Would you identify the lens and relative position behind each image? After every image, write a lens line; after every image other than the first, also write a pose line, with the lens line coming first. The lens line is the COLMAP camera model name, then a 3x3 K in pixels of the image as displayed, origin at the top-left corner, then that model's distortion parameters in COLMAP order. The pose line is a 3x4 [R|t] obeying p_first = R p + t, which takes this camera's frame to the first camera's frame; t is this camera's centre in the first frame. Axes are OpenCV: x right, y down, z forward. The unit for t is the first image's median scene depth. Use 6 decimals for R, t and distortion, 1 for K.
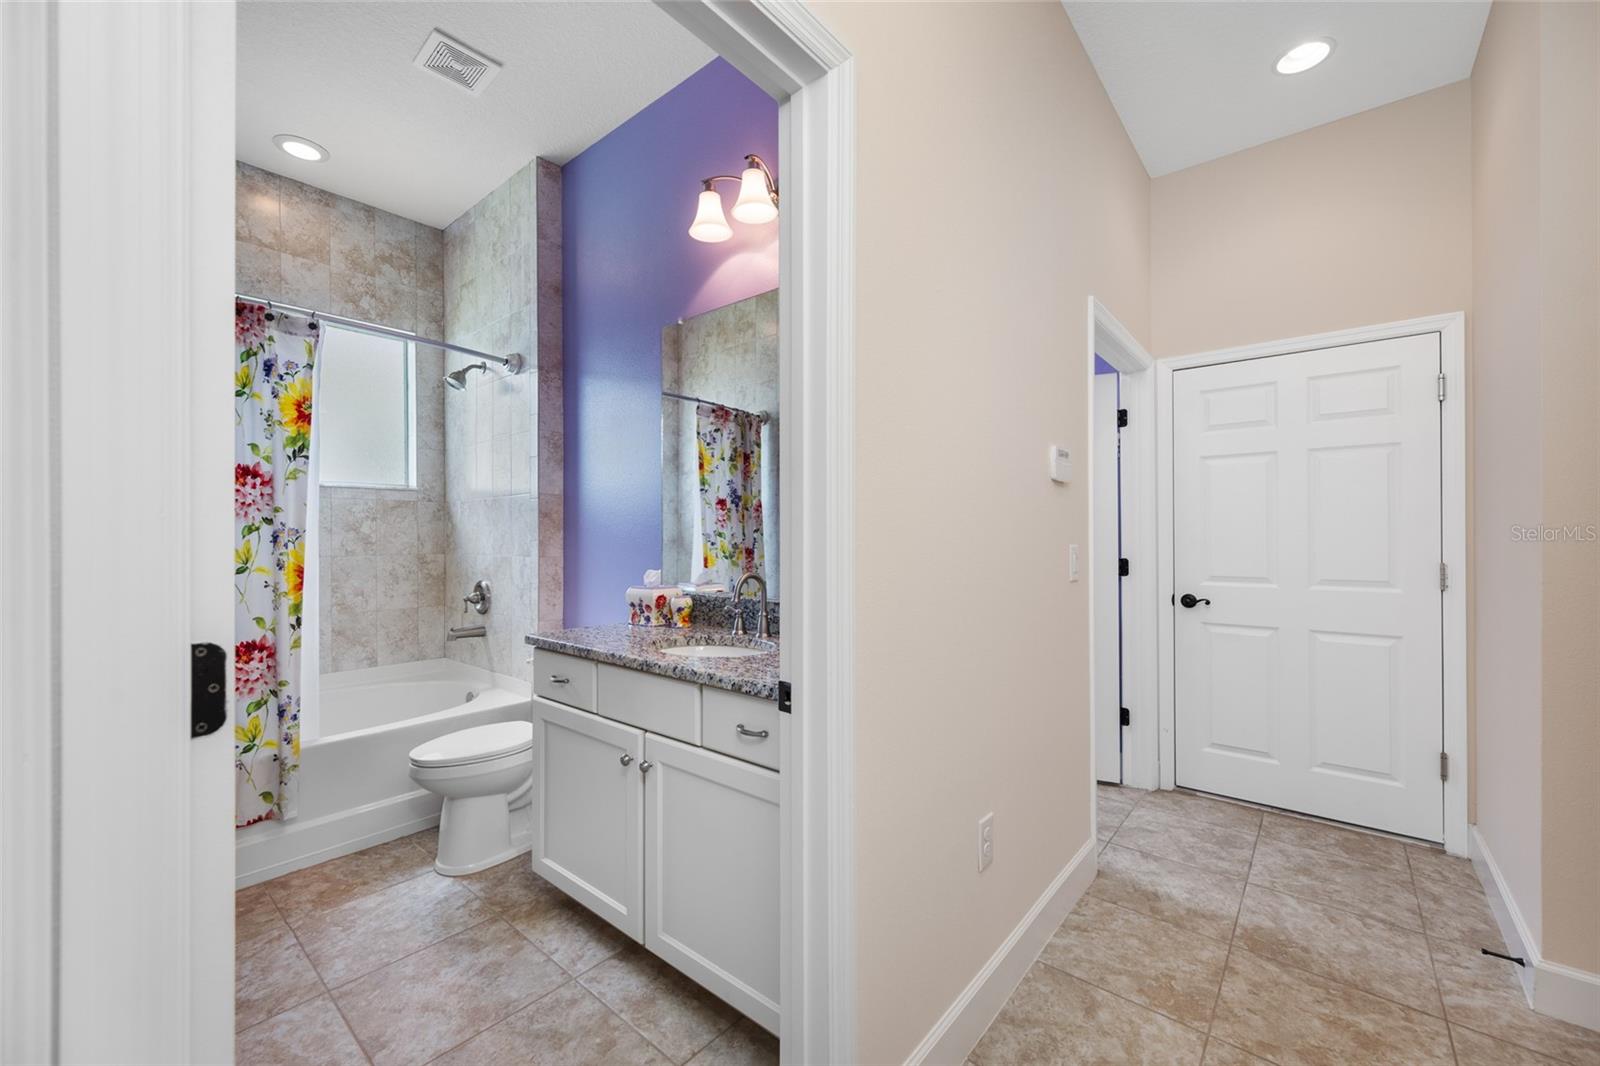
lens RADIAL K [[630.3, 0, 791.5], [0, 630.3, 540.1], [0, 0, 1]] dist [-0.003453, 0.001504]
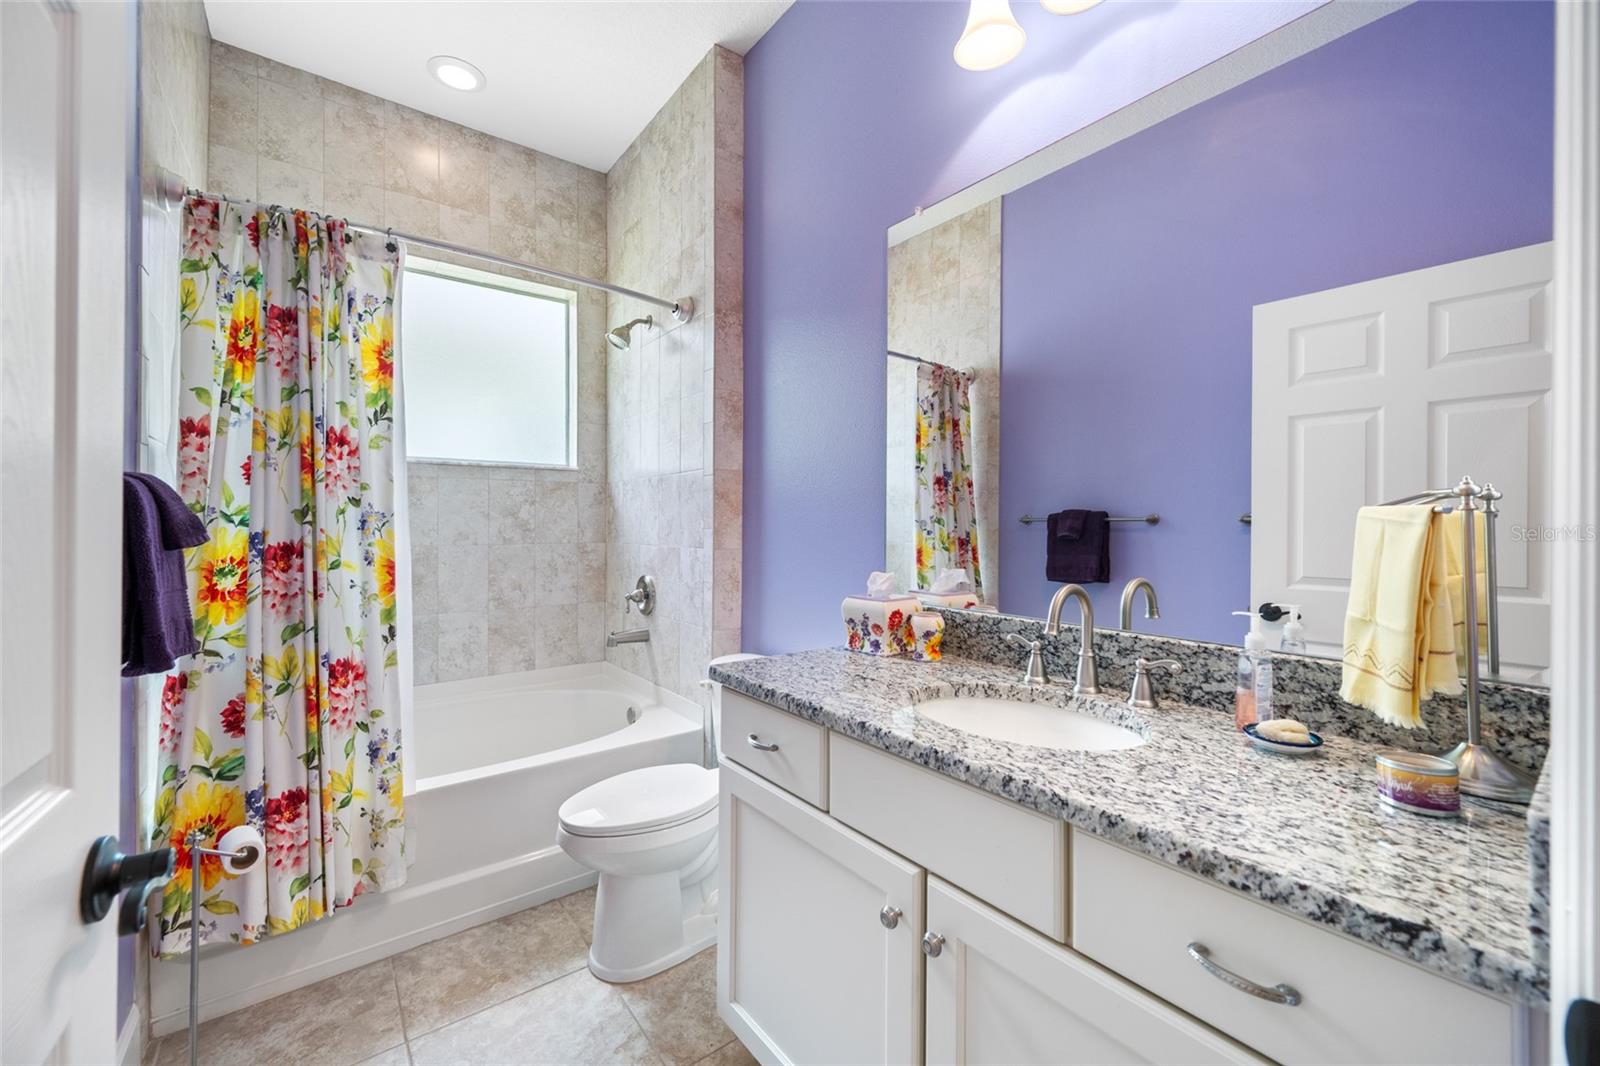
lens RADIAL K [[630.3, 0, 800.4], [0, 630.3, 517.0], [0, 0, 1]] dist [-0.003453, 0.001504]
pose [[0.978770, -0.000059, -0.204959, -0.125869], [-0.003108, 0.999881, -0.015128, -0.001873], [0.204936, 0.015444, 0.978654, 0.234687]]
